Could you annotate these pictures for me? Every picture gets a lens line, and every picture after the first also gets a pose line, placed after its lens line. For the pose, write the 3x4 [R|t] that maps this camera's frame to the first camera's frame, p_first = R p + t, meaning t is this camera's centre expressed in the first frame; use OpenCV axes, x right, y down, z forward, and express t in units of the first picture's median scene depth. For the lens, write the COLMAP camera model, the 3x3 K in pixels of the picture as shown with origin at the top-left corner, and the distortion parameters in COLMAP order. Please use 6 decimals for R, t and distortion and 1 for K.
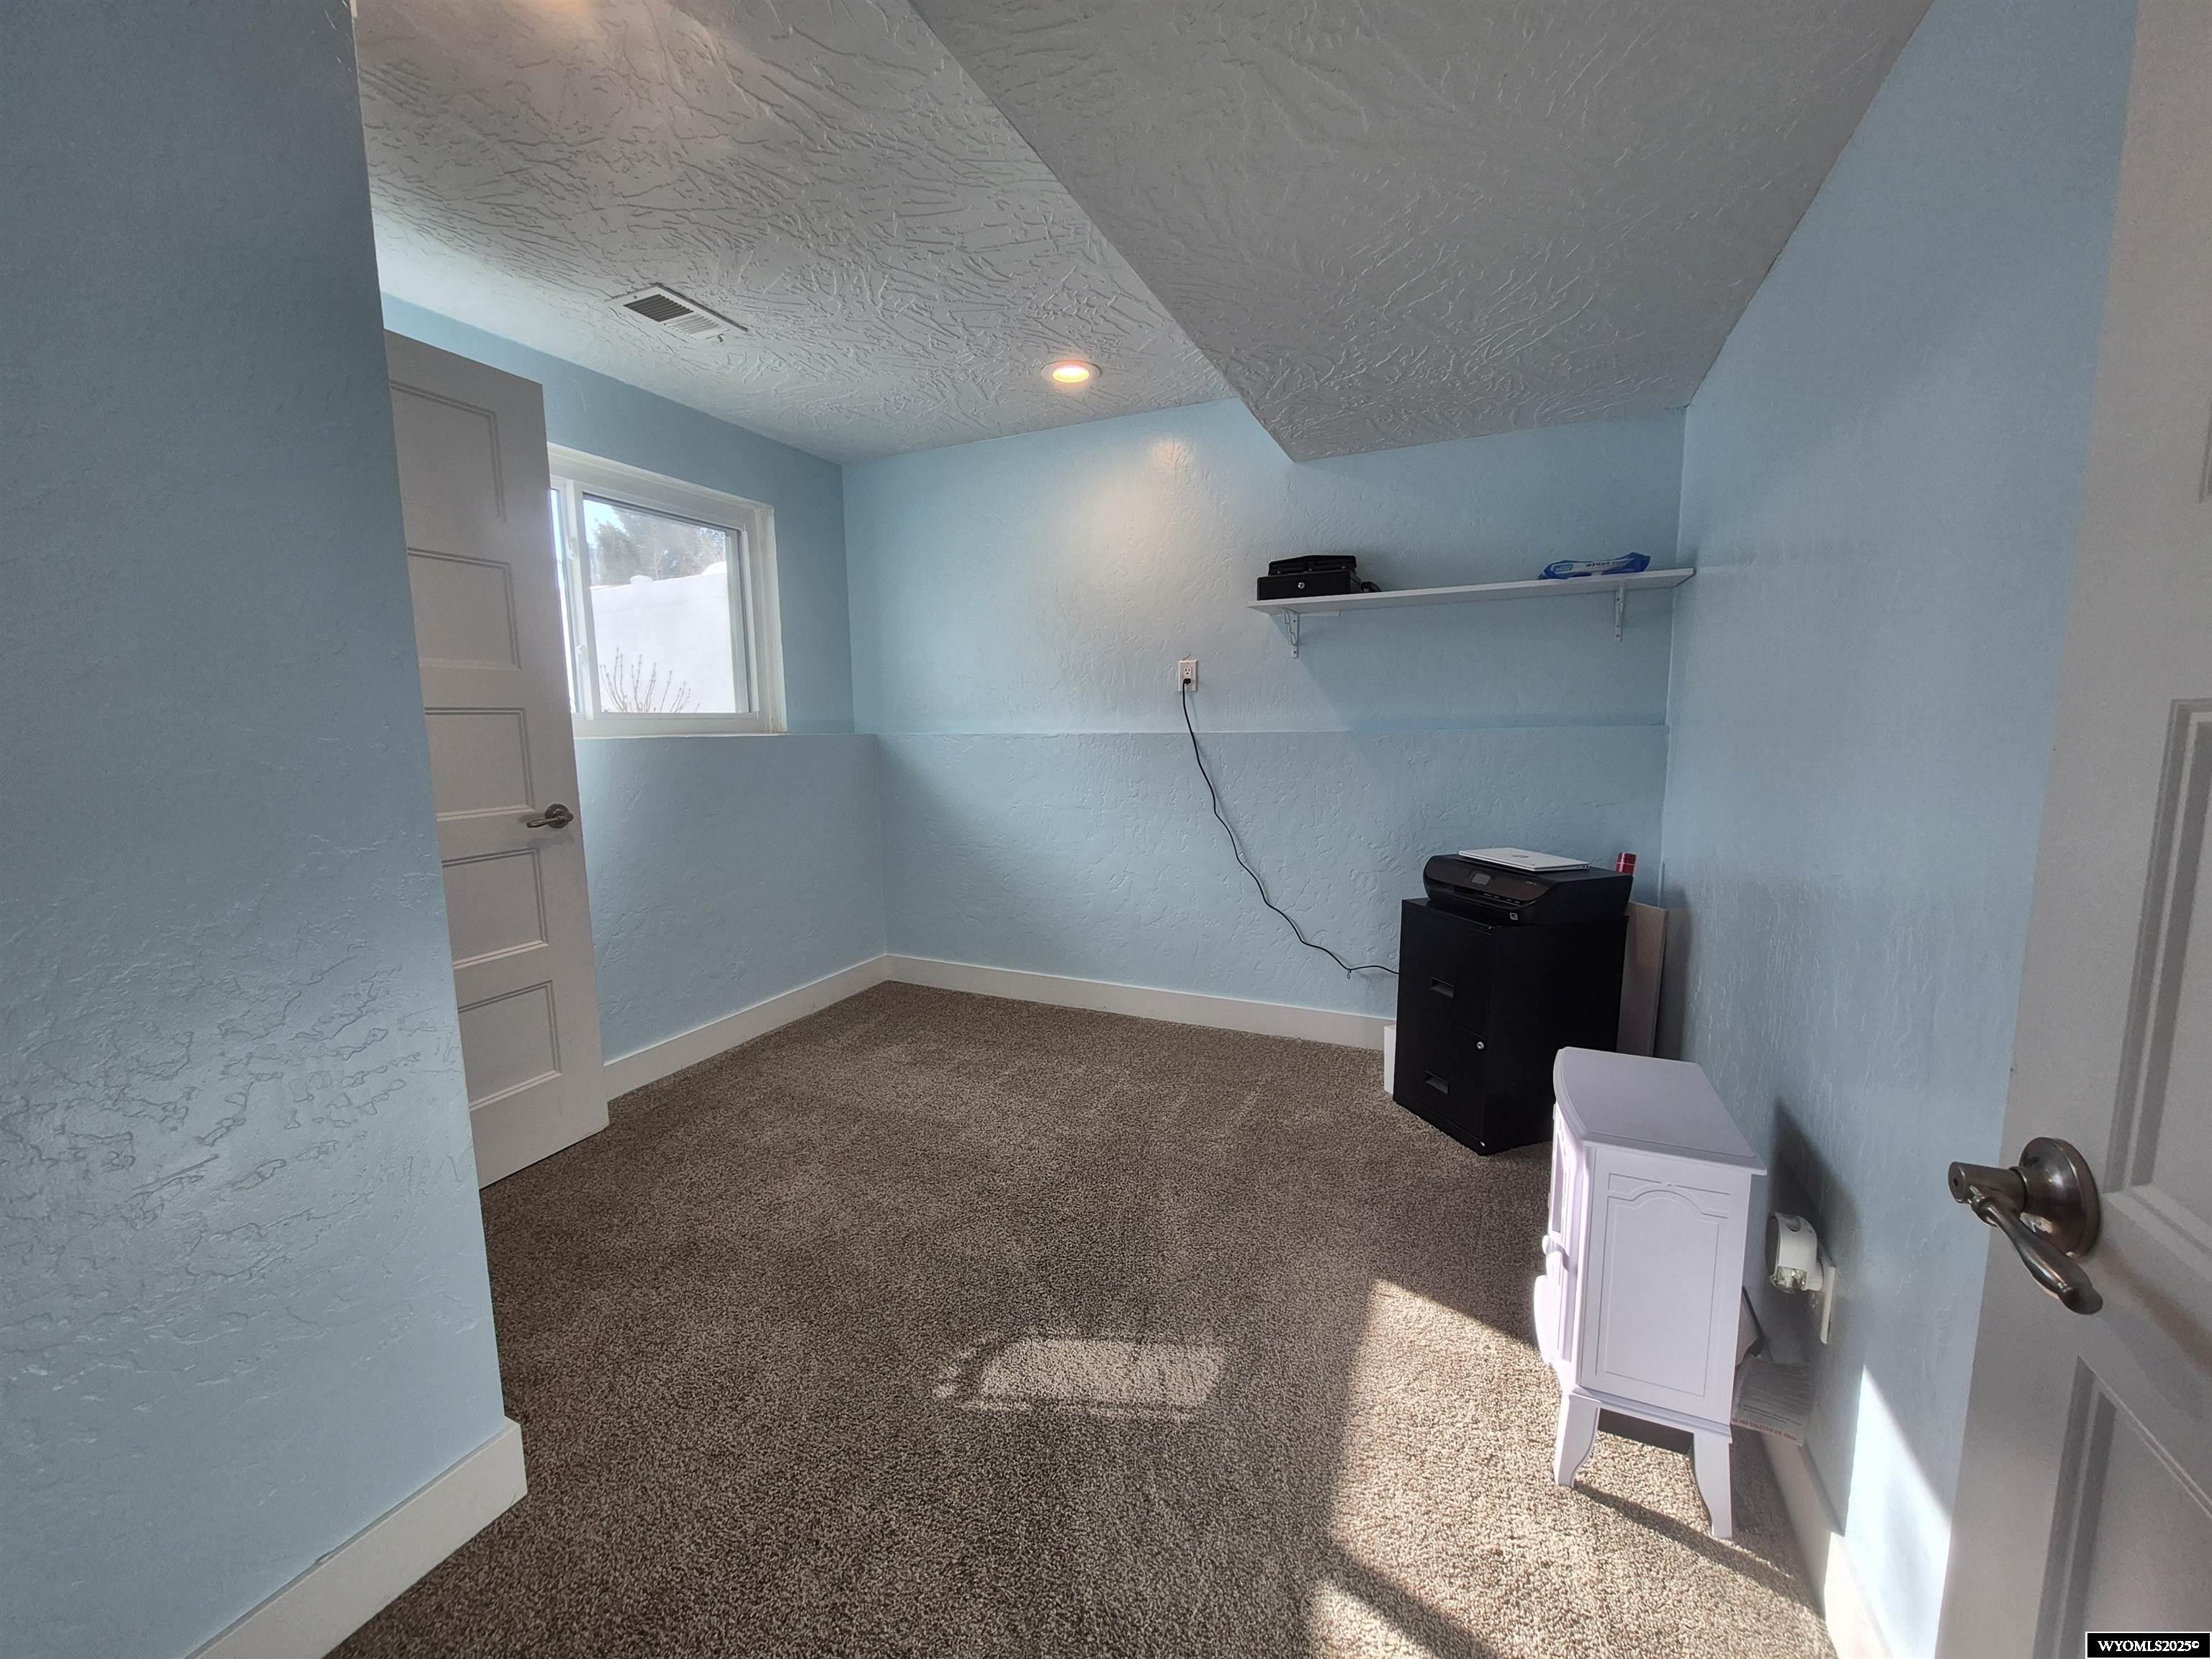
lens RADIAL K [[869.9, 0, 1106.0], [0, 869.9, 829.5], [0, 0, 1]] dist [0.001028, 0.000202]
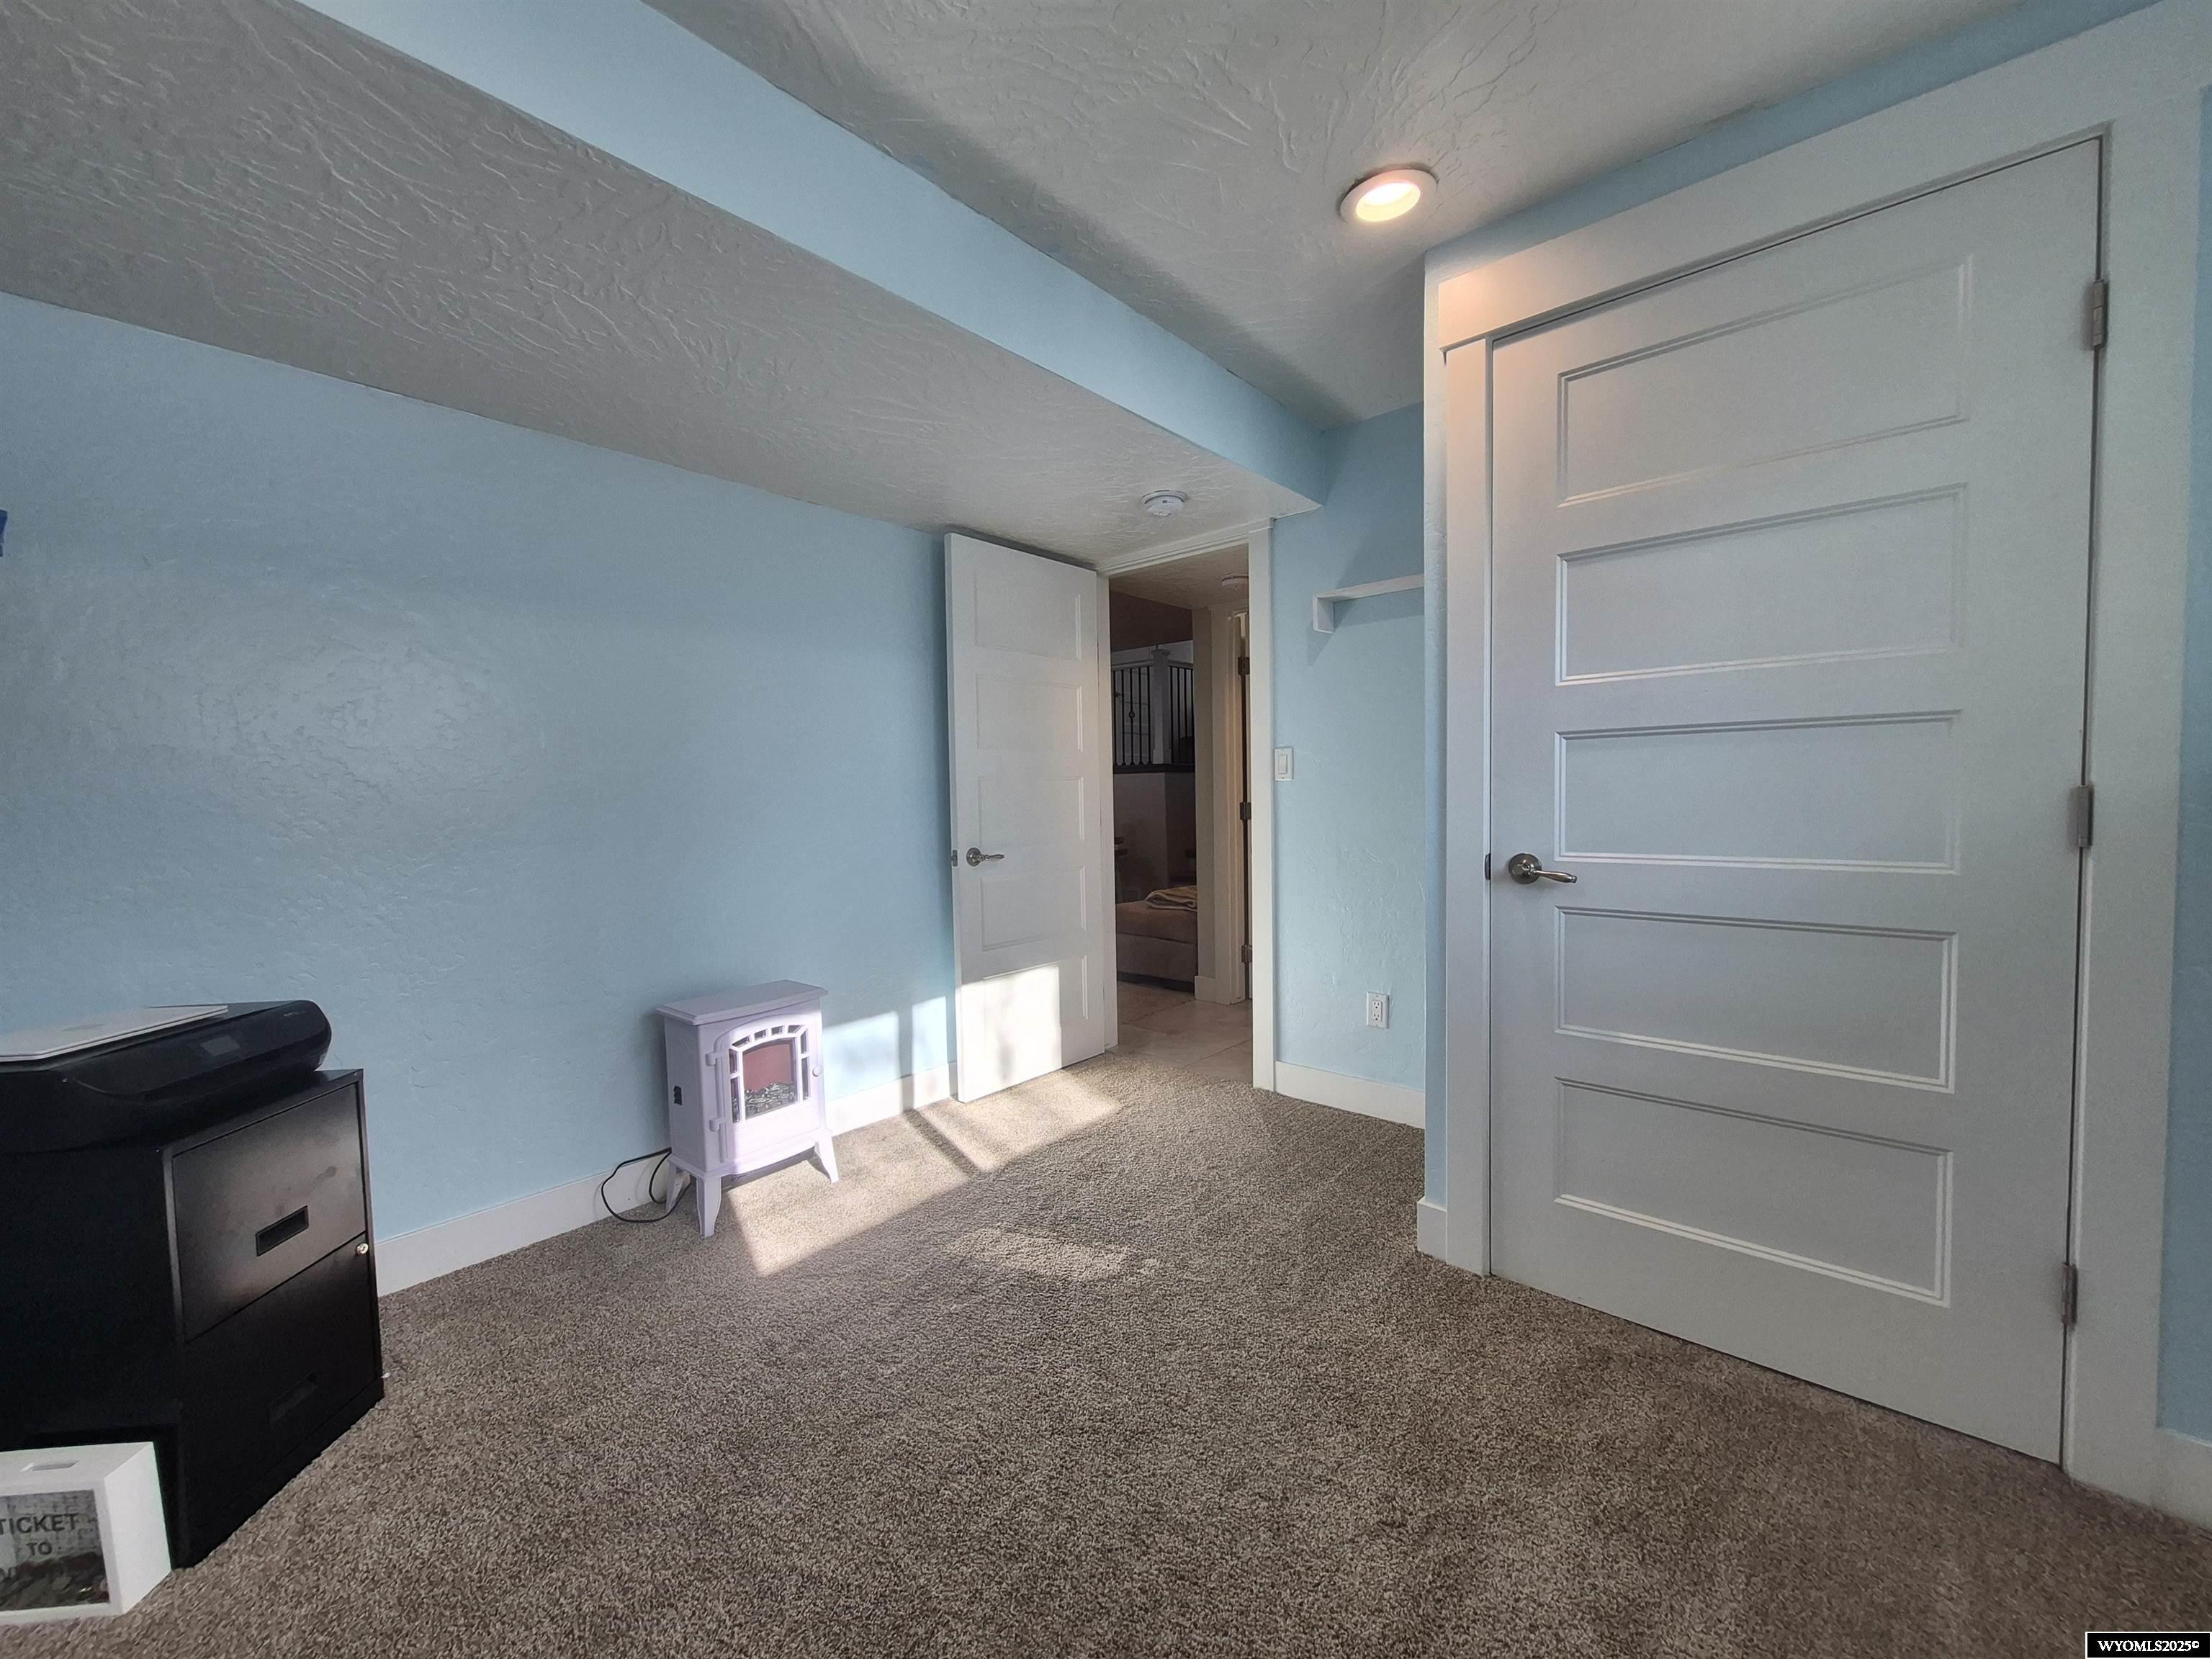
lens RADIAL K [[869.9, 0, 1106.0], [0, 869.9, 829.5], [0, 0, 1]] dist [0.001028, 0.000202]
pose [[-0.962073, 0.011384, 0.272556, -0.474287], [0.059417, 0.983885, 0.168638, -0.246857], [-0.266244, 0.178437, -0.947246, 2.070965]]
